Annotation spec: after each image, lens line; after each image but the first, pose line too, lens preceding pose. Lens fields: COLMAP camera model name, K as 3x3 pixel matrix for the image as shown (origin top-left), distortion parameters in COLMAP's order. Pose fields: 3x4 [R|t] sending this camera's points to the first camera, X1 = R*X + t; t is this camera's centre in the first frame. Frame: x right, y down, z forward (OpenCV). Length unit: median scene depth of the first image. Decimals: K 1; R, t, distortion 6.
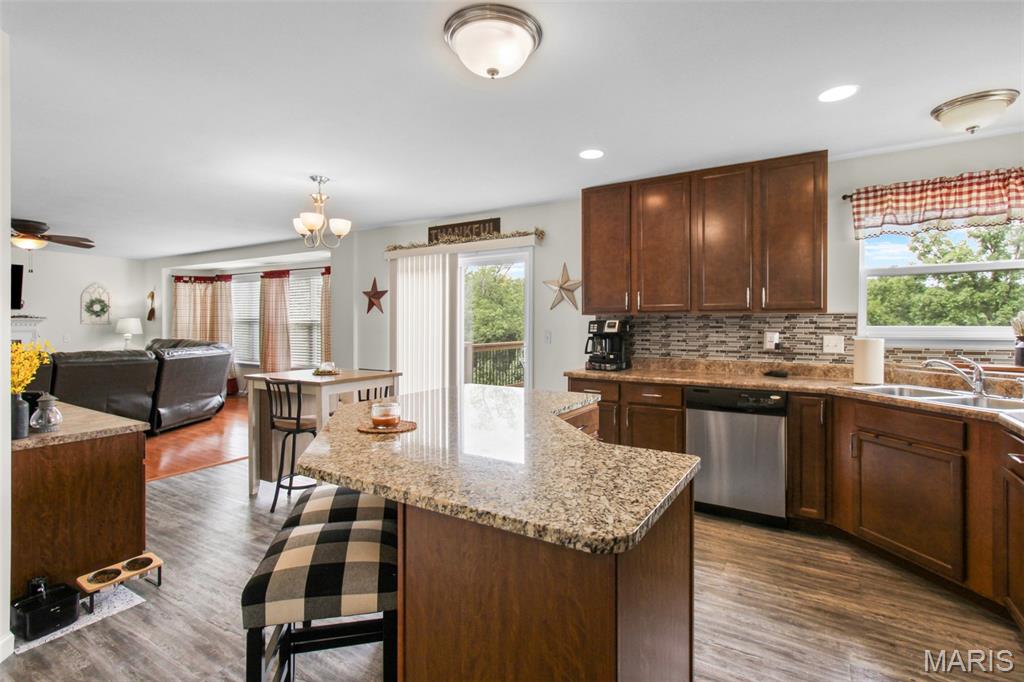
lens RADIAL K [[481.8, 0, 513.6], [0, 481.8, 333.1], [0, 0, 1]] dist [0.002752, 0.001883]
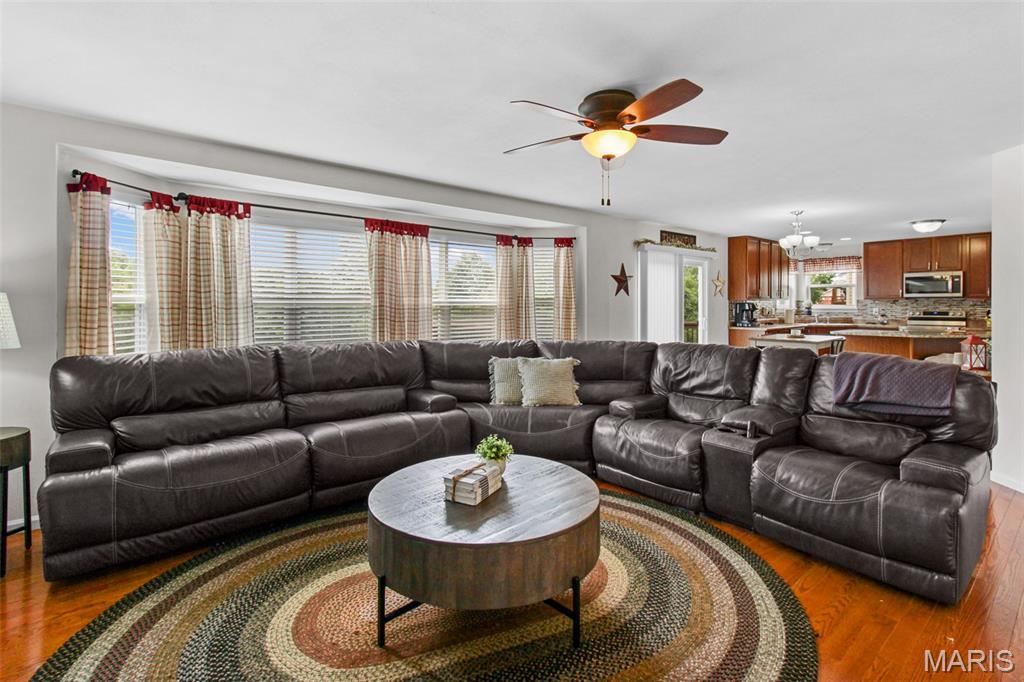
lens RADIAL K [[481.8, 0, 516.7], [0, 481.8, 306.5], [0, 0, 1]] dist [0.002752, 0.001883]
pose [[0.310716, -0.007918, 0.950470, -1.430636], [0.025371, 0.999678, 0.000034, -0.023736], [-0.950164, 0.024104, 0.310817, 0.913073]]
